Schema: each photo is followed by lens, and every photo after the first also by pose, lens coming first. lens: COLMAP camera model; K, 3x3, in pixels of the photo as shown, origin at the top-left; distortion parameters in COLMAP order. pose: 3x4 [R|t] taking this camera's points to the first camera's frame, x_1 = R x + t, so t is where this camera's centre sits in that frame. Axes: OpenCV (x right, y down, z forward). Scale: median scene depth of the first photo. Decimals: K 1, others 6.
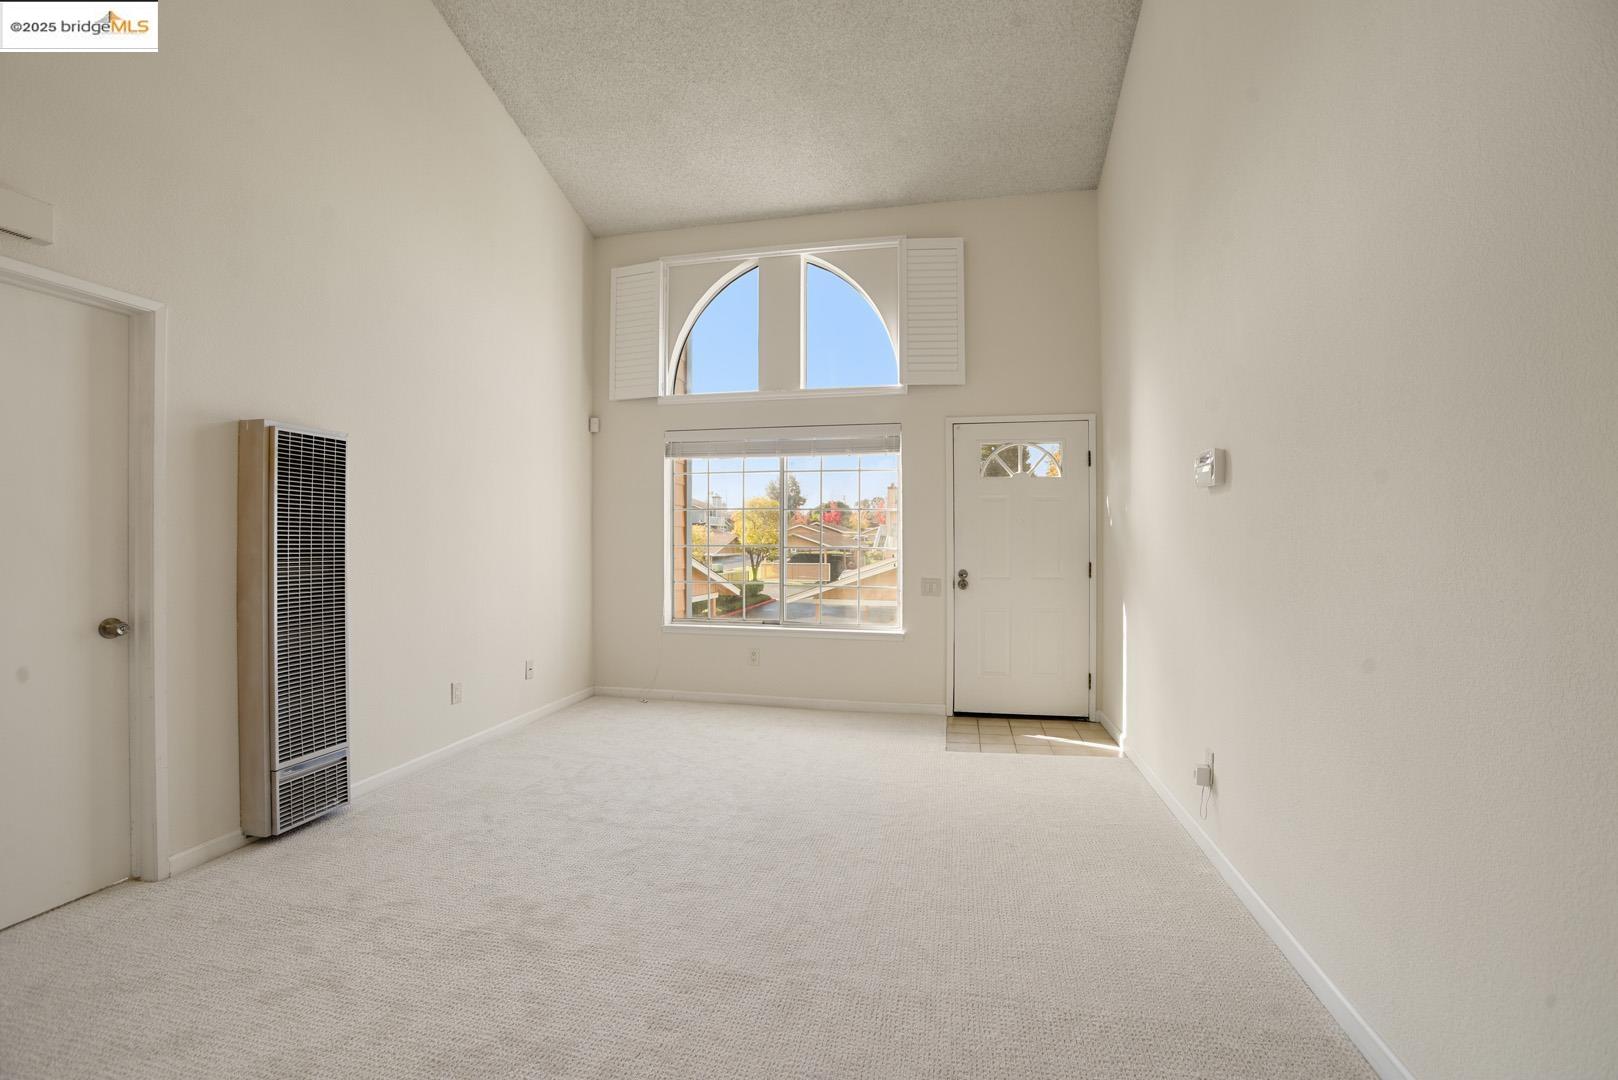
lens RADIAL K [[704.9, 0, 807.9], [0, 704.9, 525.2], [0, 0, 1]] dist [-0.044826, 0.008422]
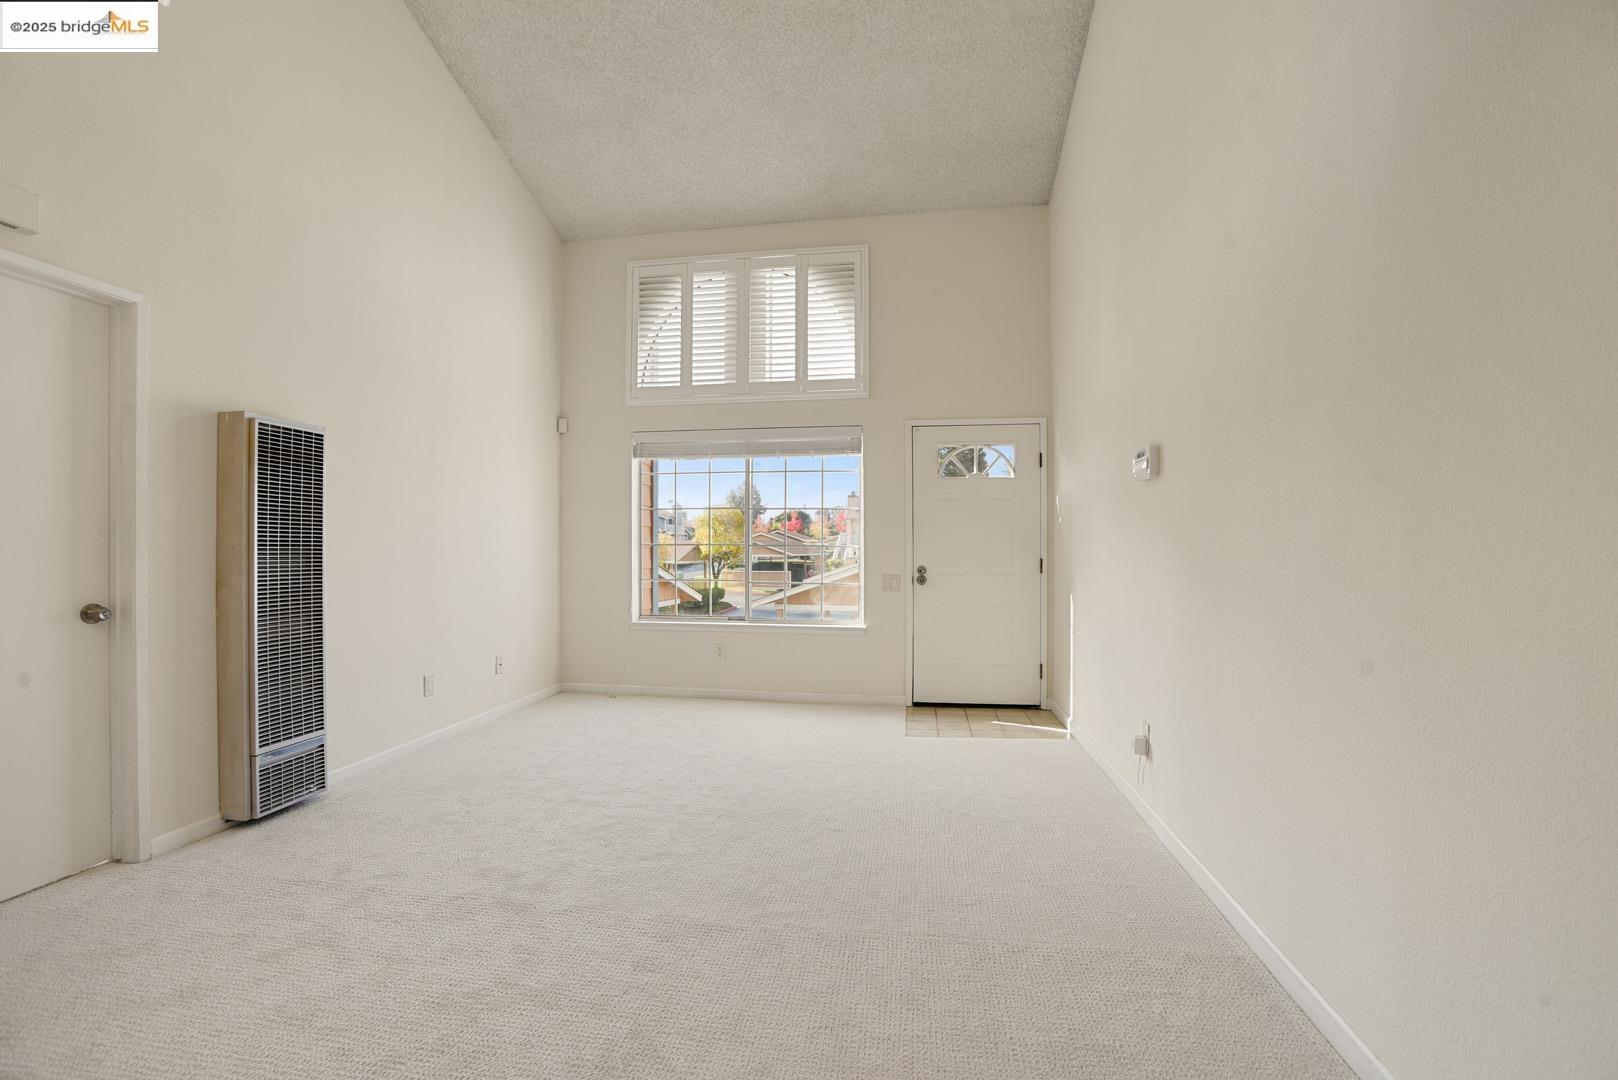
lens RADIAL K [[704.9, 0, 807.3], [0, 704.9, 535.3], [0, 0, 1]] dist [-0.044826, 0.008422]
pose [[0.998489, 0.000230, 0.054948, -0.009897], [-0.000312, 0.999999, 0.001483, 0.022999], [-0.054948, -0.001498, 0.998488, -0.050864]]
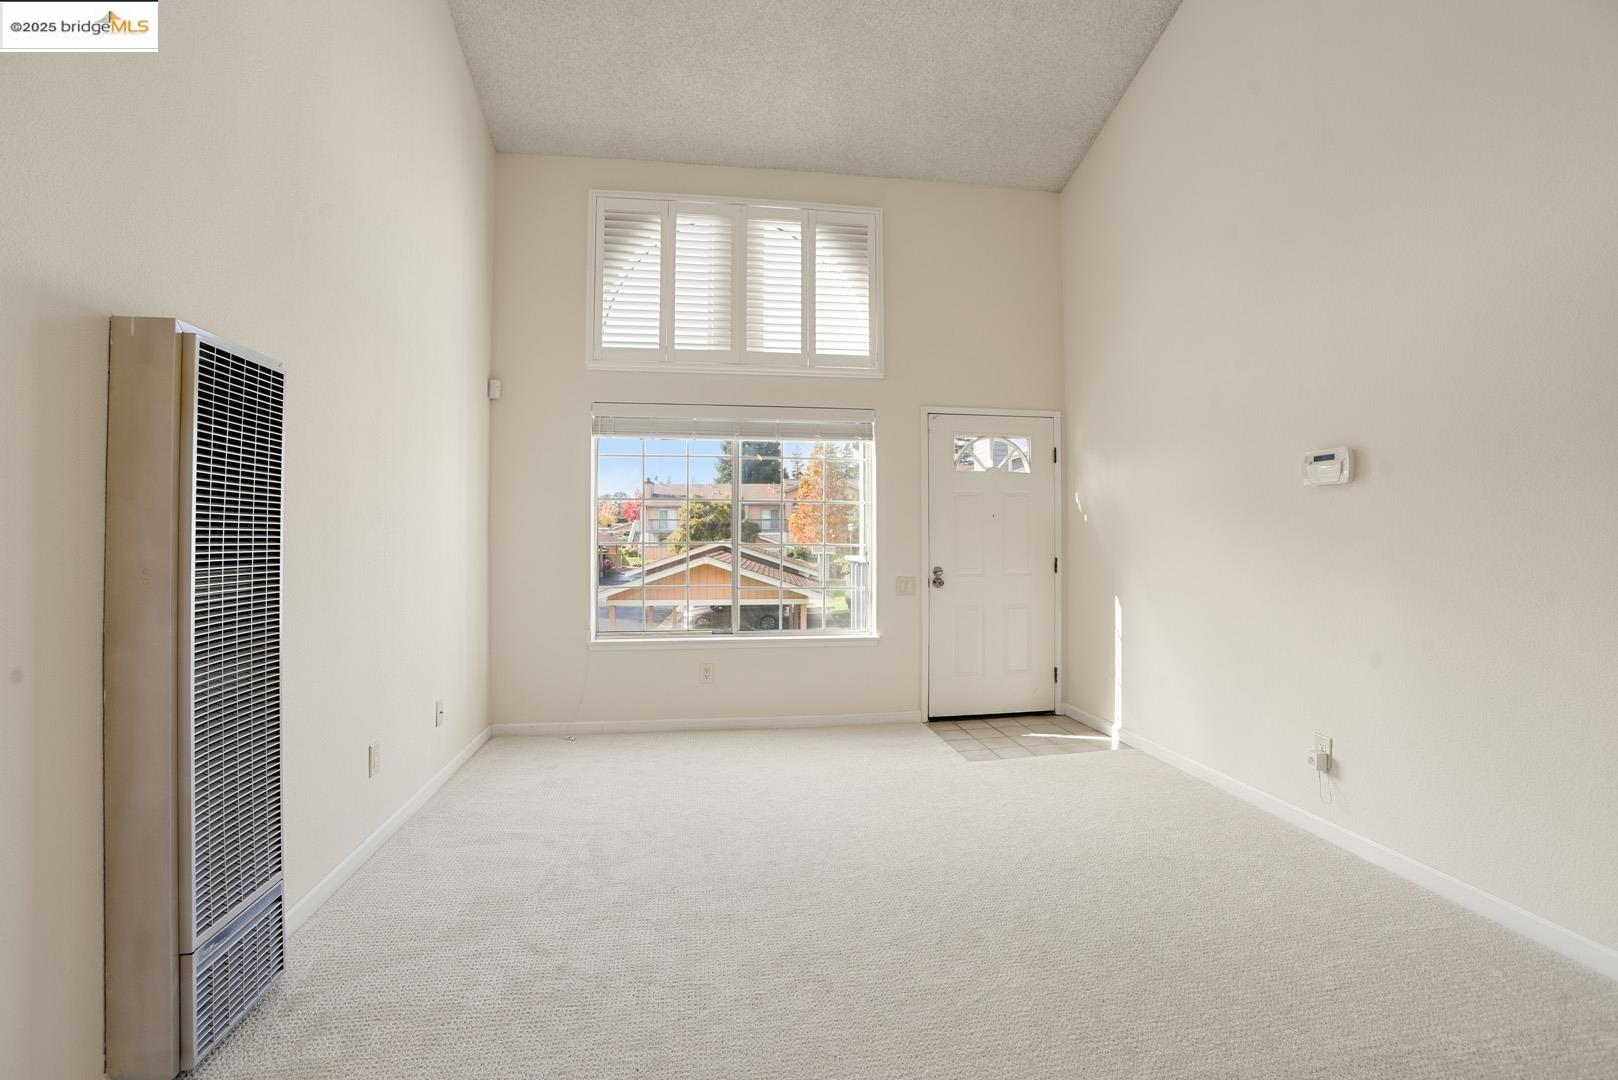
lens RADIAL K [[704.9, 0, 808.7], [0, 704.9, 514.3], [0, 0, 1]] dist [-0.044826, 0.008422]
pose [[0.933703, 0.009101, 0.357933, -0.408625], [-0.005382, 0.999921, -0.011385, 0.005552], [-0.358008, 0.008704, 0.933678, 0.245423]]
